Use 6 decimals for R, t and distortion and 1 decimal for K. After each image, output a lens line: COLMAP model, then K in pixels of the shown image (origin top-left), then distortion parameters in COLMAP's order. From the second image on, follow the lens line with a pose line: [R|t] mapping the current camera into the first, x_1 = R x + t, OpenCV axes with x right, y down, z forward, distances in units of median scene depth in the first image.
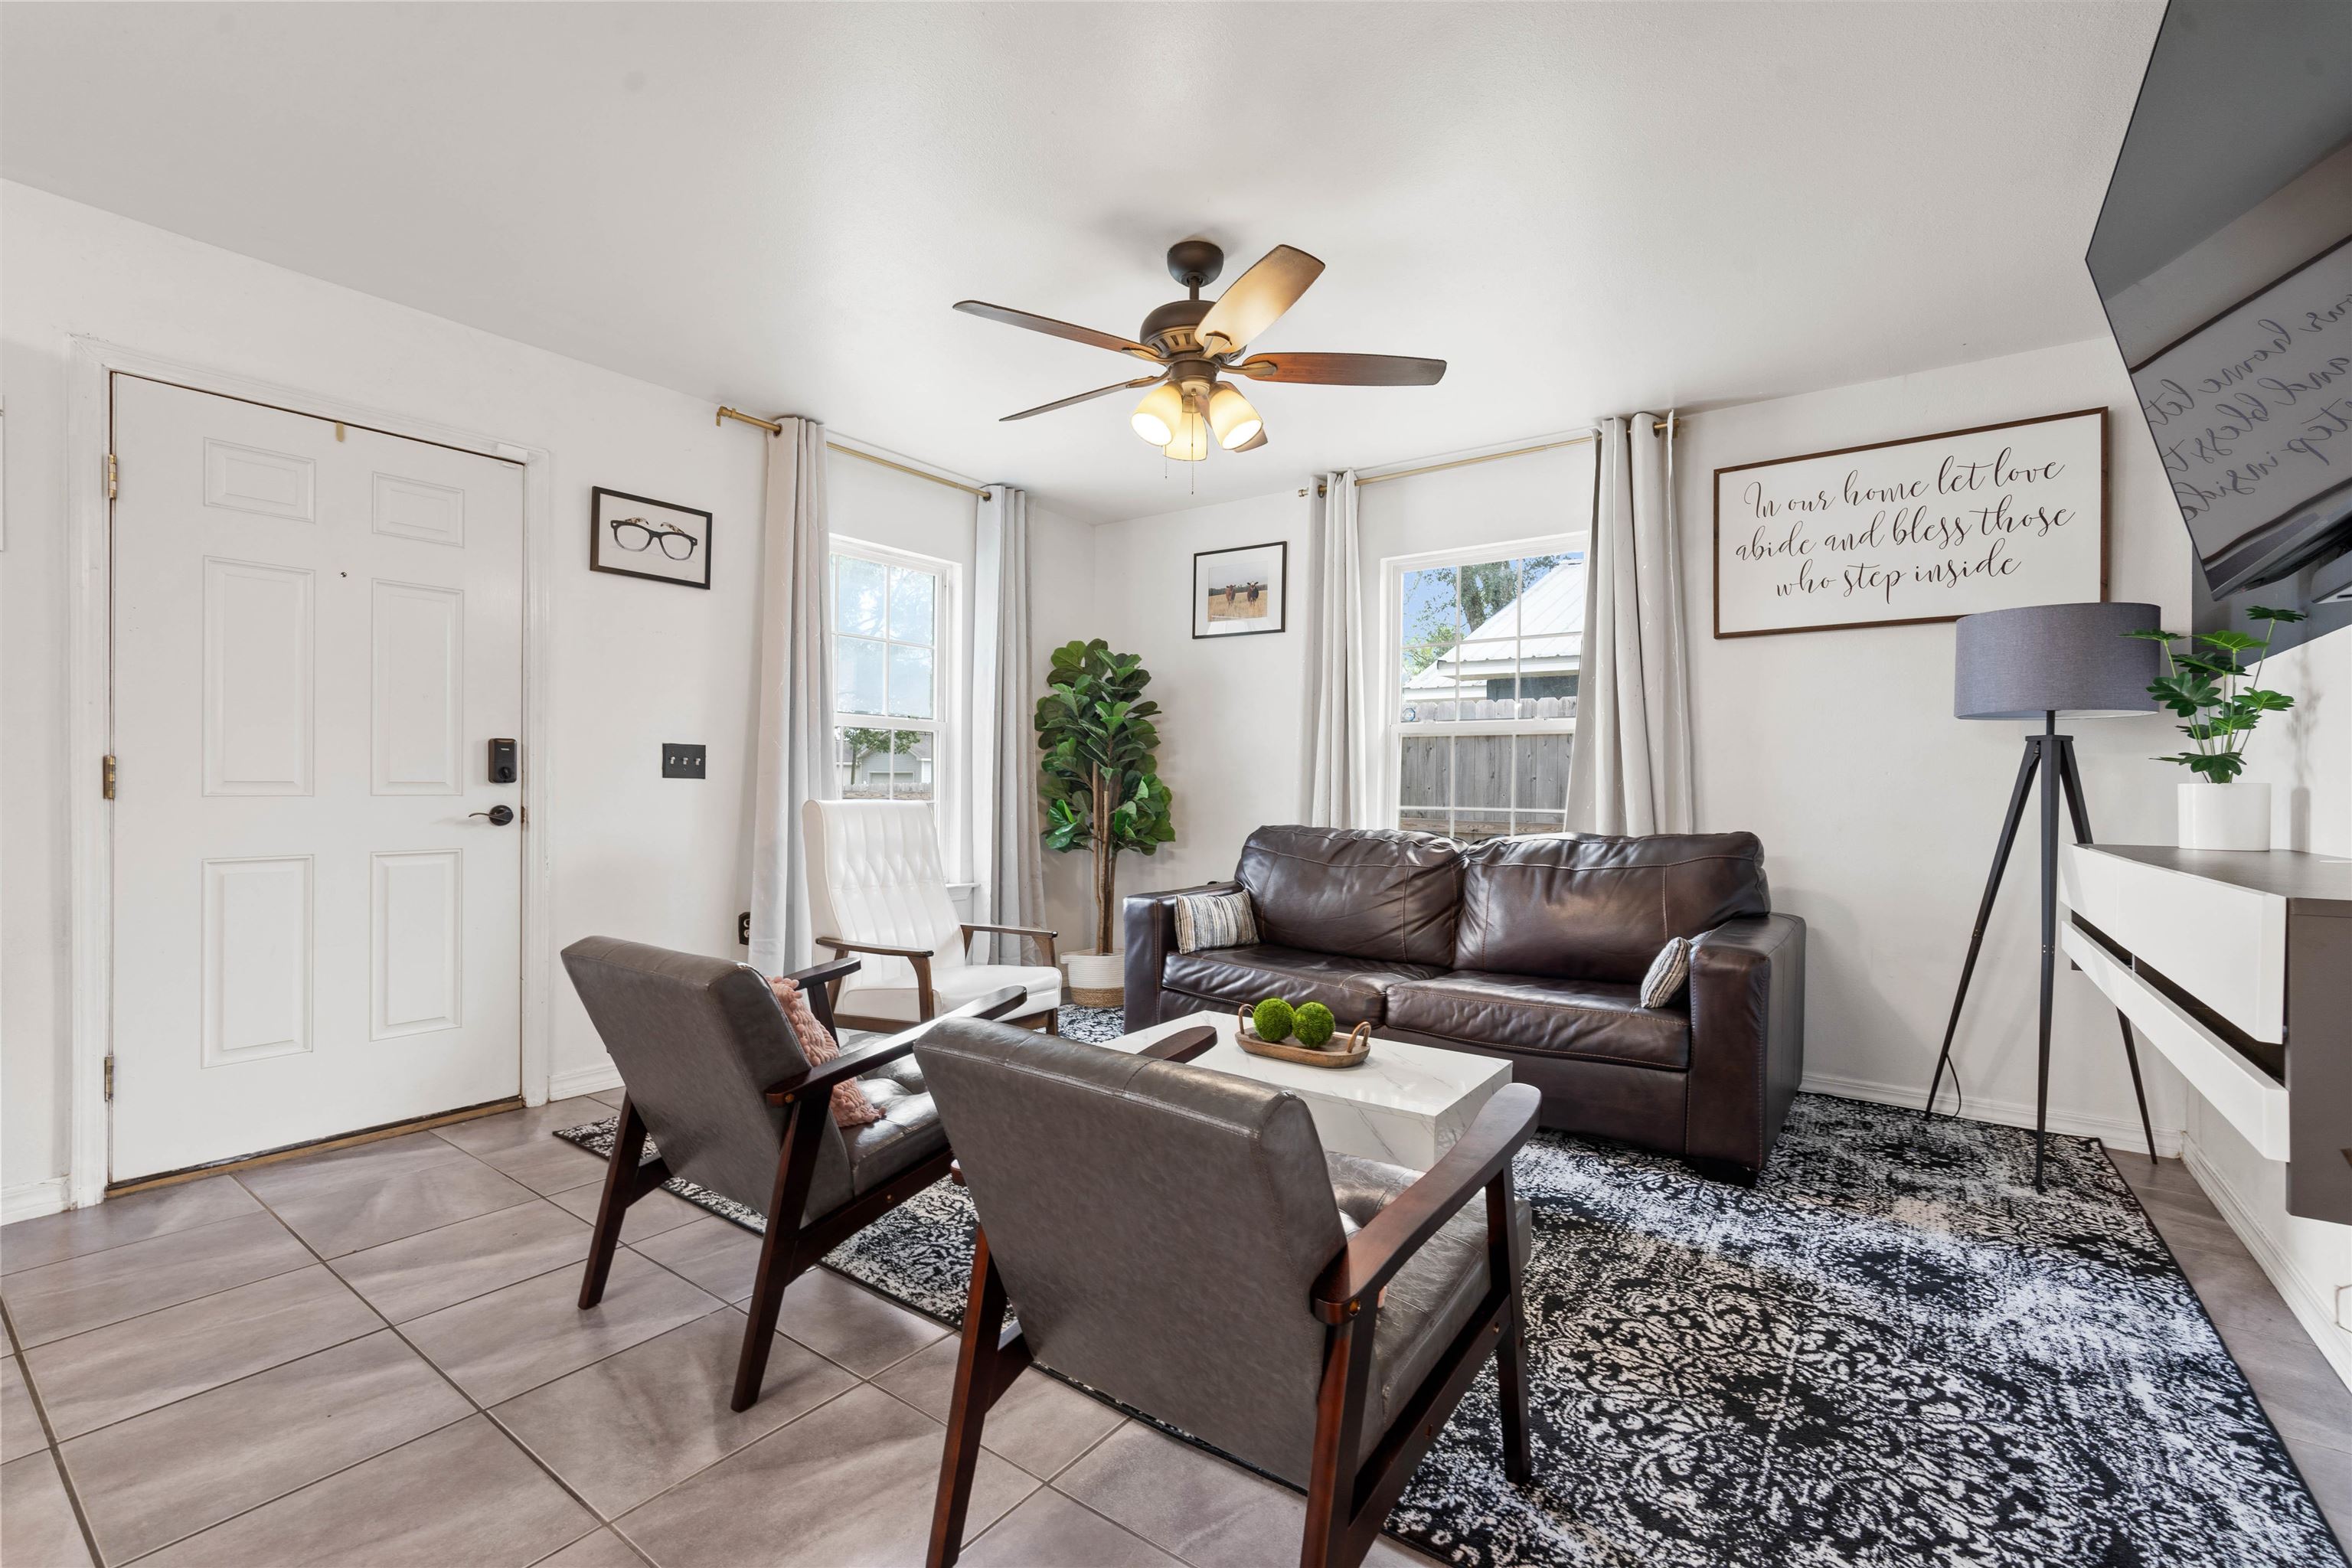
lens RADIAL K [[1016.7, 0, 1176.0], [0, 1016.7, 784.0], [0, 0, 1]] dist [-0.000116, -0.000141]
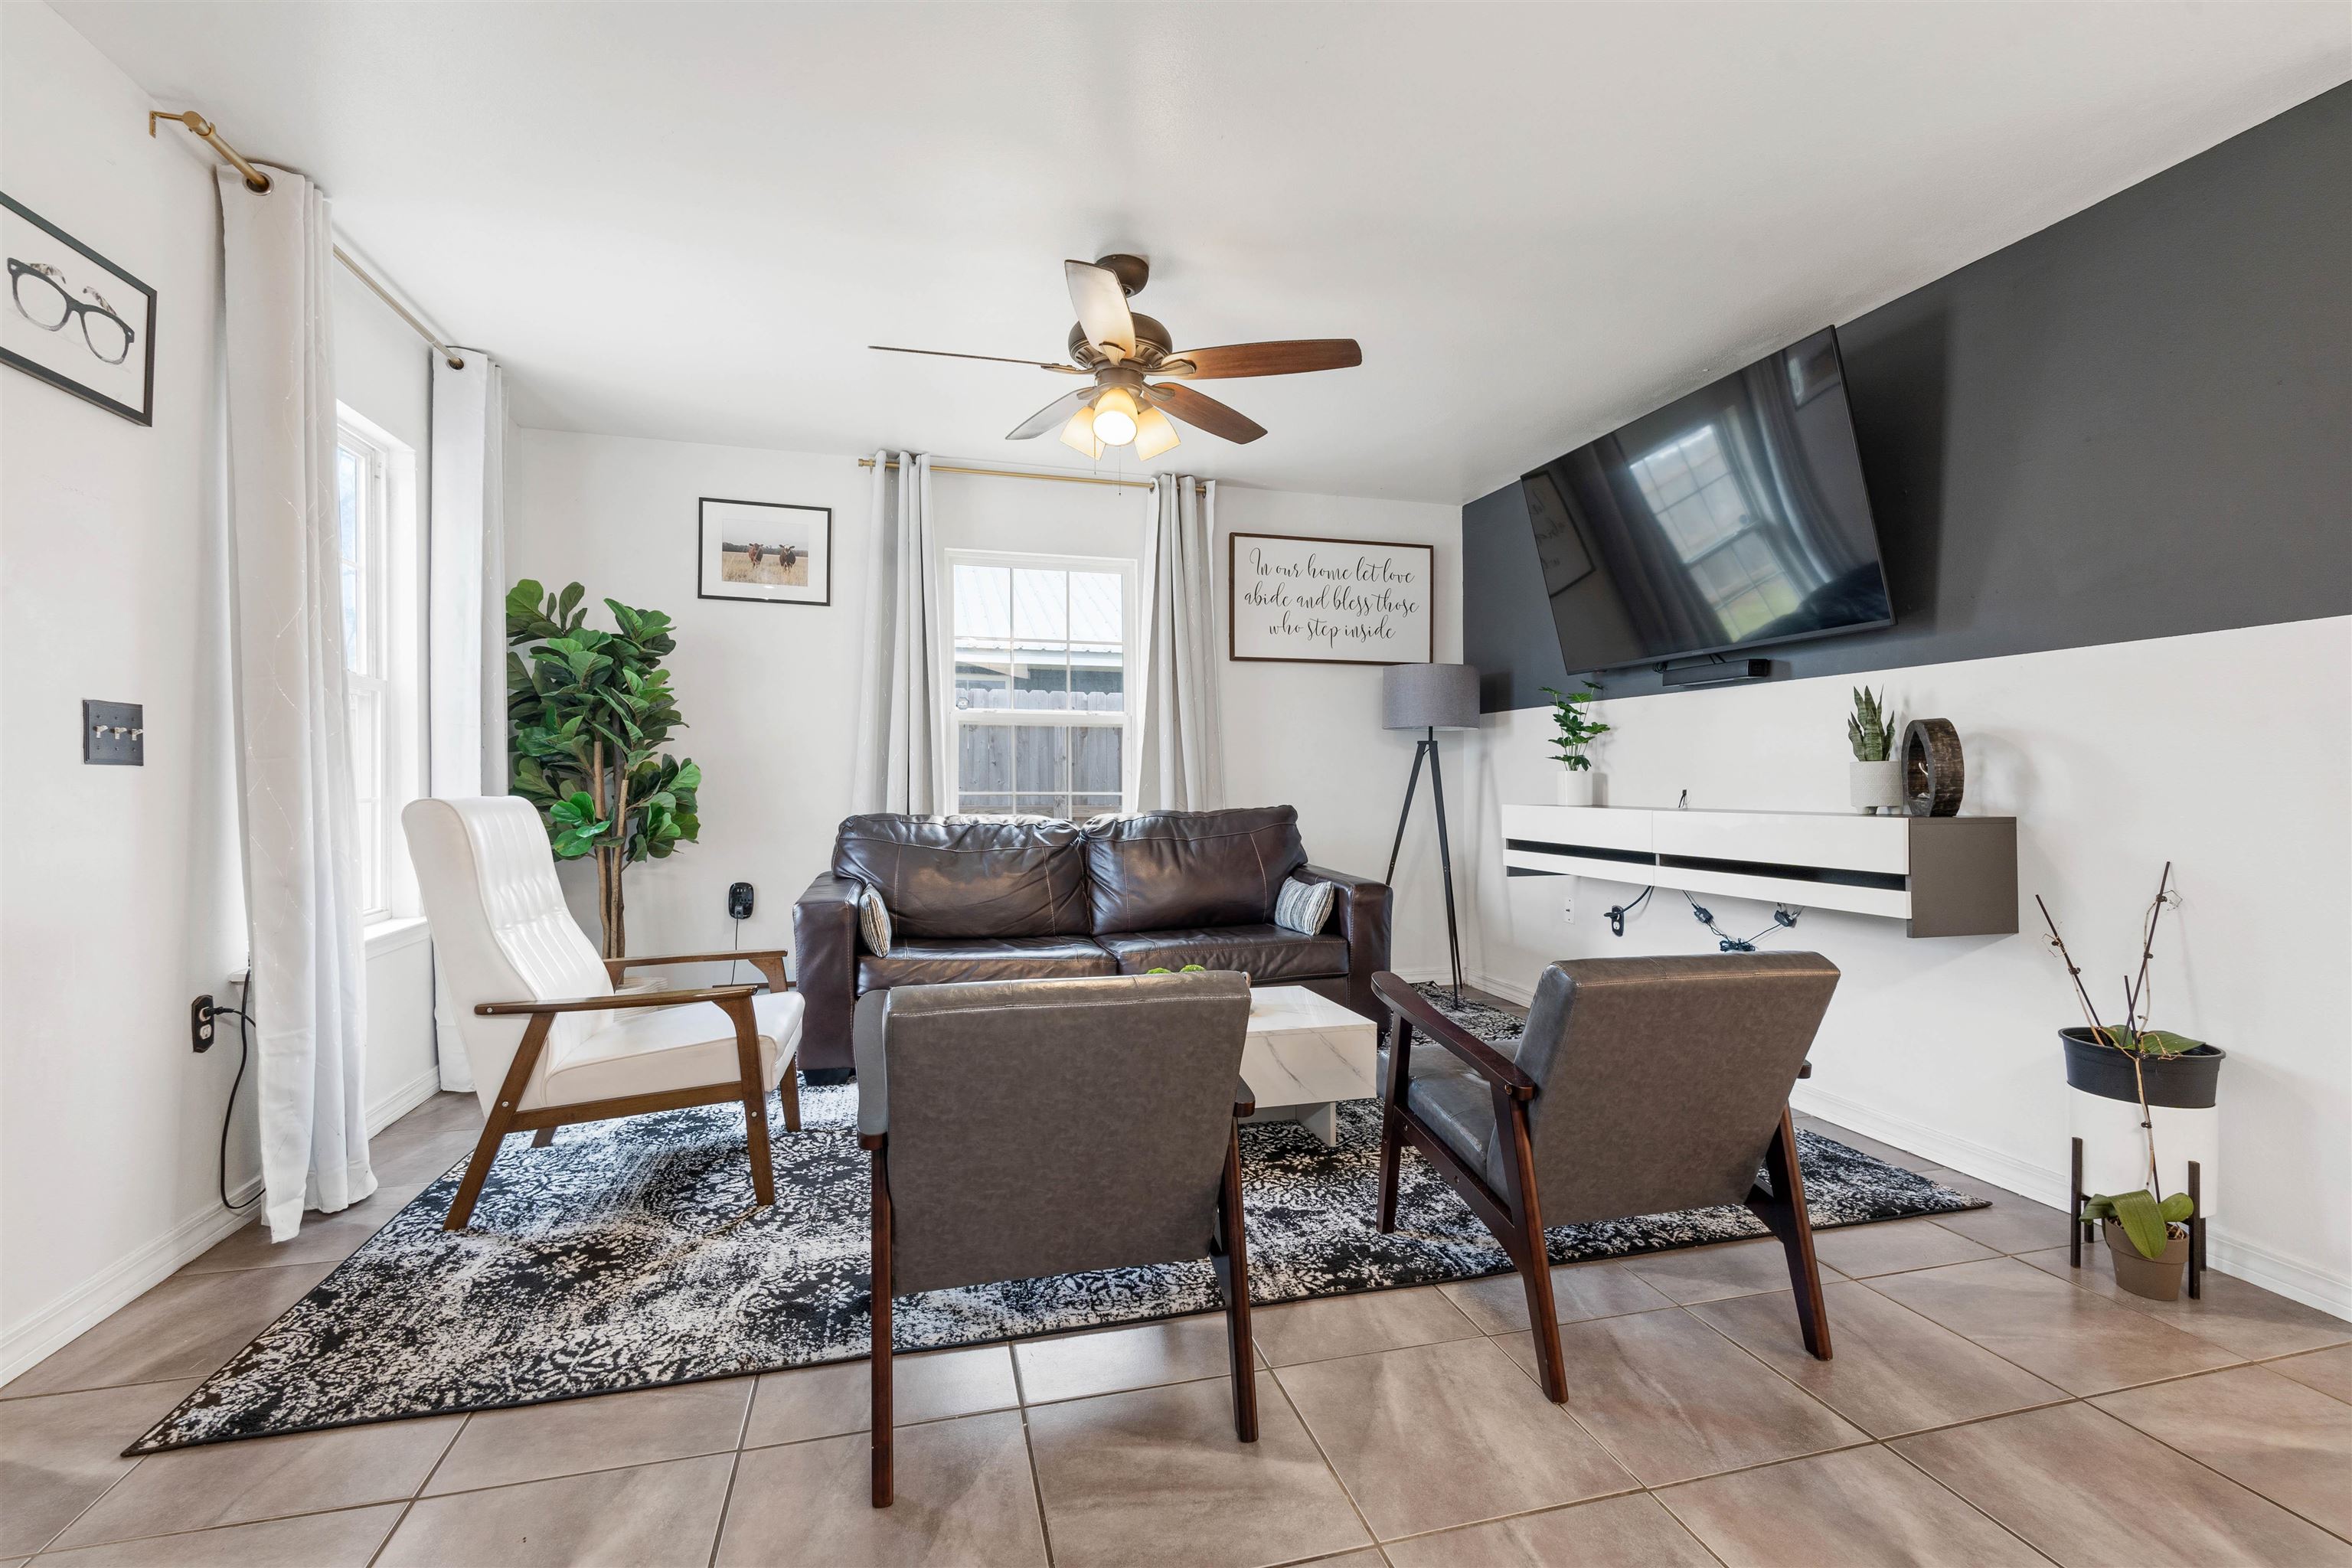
lens RADIAL K [[1031.3, 0, 1188.8], [0, 1031.3, 773.0], [0, 0, 1]] dist [-0.001065, -0.000461]
pose [[0.624214, -0.005212, 0.781236, -0.588871], [-0.000270, 0.999976, 0.006887, -0.005870], [-0.781253, -0.004510, 0.624198, 0.218181]]
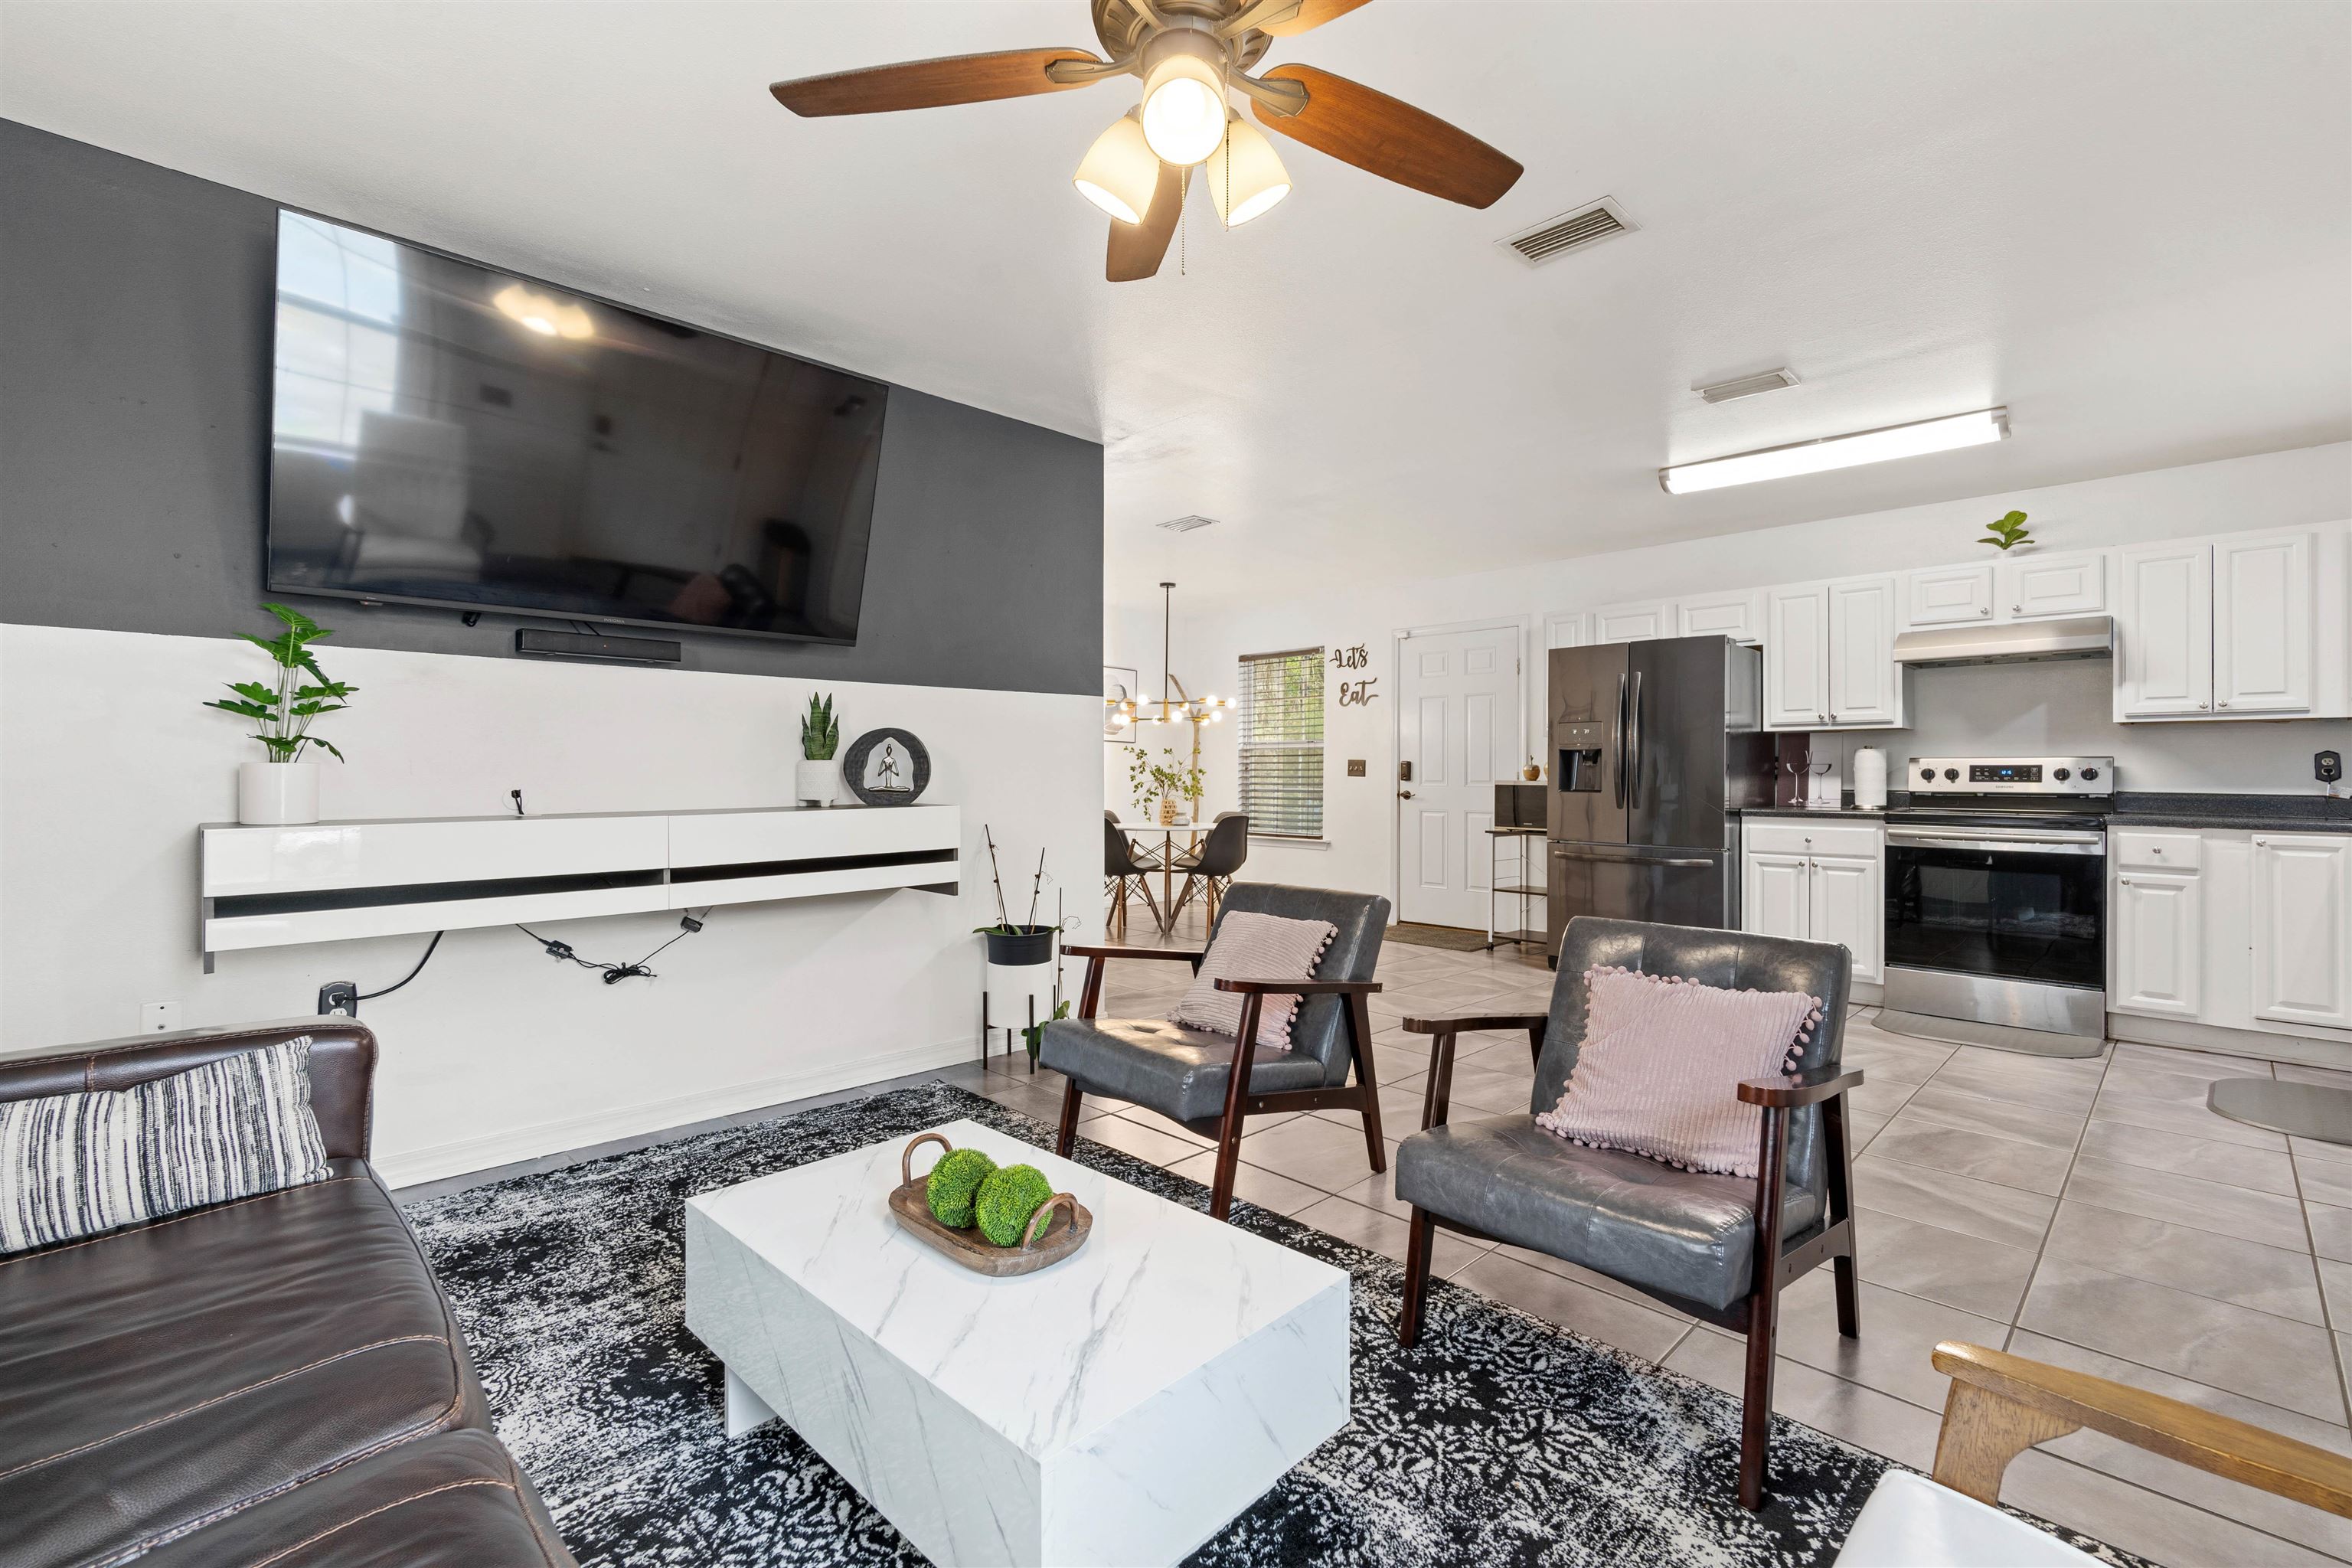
lens RADIAL K [[1031.3, 0, 1188.8], [0, 1031.3, 773.0], [0, 0, 1]] dist [-0.001065, -0.000461]
pose [[-0.988032, -0.014804, 0.153538, -0.061412], [-0.014772, 0.999890, 0.001348, -0.002978], [-0.153541, -0.000937, -0.988142, 1.194357]]
